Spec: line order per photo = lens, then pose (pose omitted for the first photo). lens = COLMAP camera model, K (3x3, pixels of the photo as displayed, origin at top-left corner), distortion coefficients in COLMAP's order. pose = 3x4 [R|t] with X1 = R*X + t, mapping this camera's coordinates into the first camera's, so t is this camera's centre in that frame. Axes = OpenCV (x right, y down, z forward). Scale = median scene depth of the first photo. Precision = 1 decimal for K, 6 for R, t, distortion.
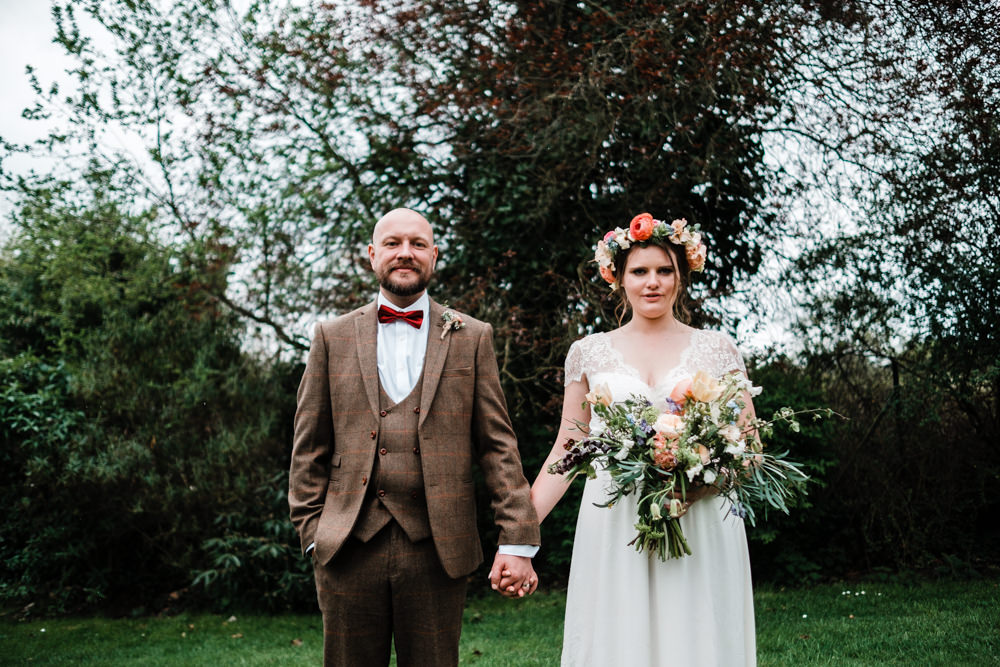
lens RADIAL K [[1021.6, 0, 500.0], [0, 1021.6, 333.5], [0, 0, 1]] dist [-0.010114, -0.008182]
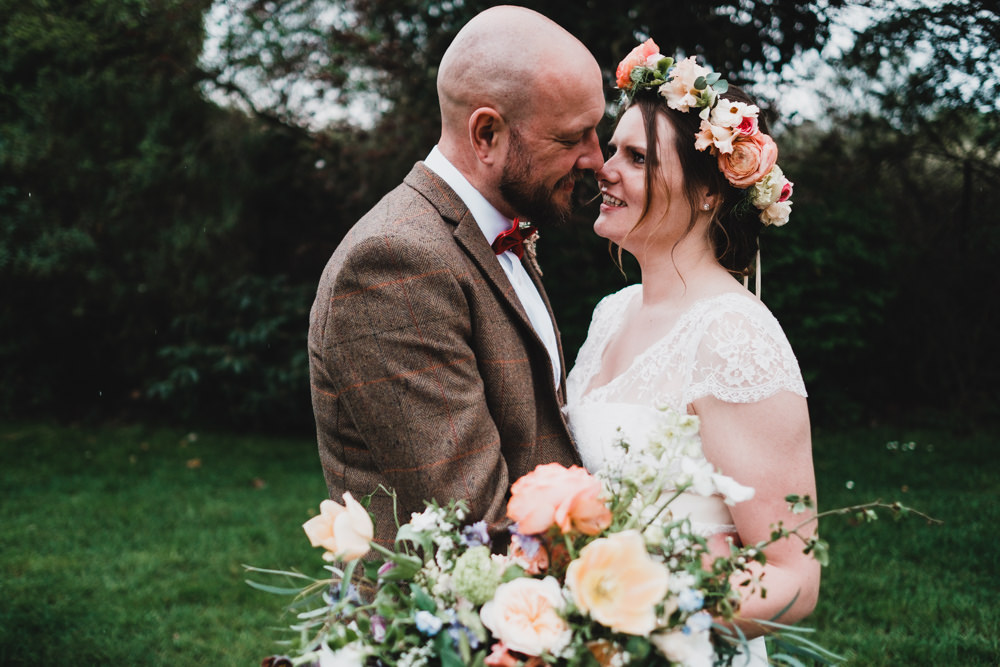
lens RADIAL K [[1021.6, 0, 500.0], [0, 1021.6, 333.5], [0, 0, 1]] dist [-0.010114, -0.008182]
pose [[0.998705, 0.050859, -0.001193, -0.000487], [-0.049001, 0.968005, 0.246099, -0.036292], [0.013671, -0.245722, 0.969244, 0.167433]]
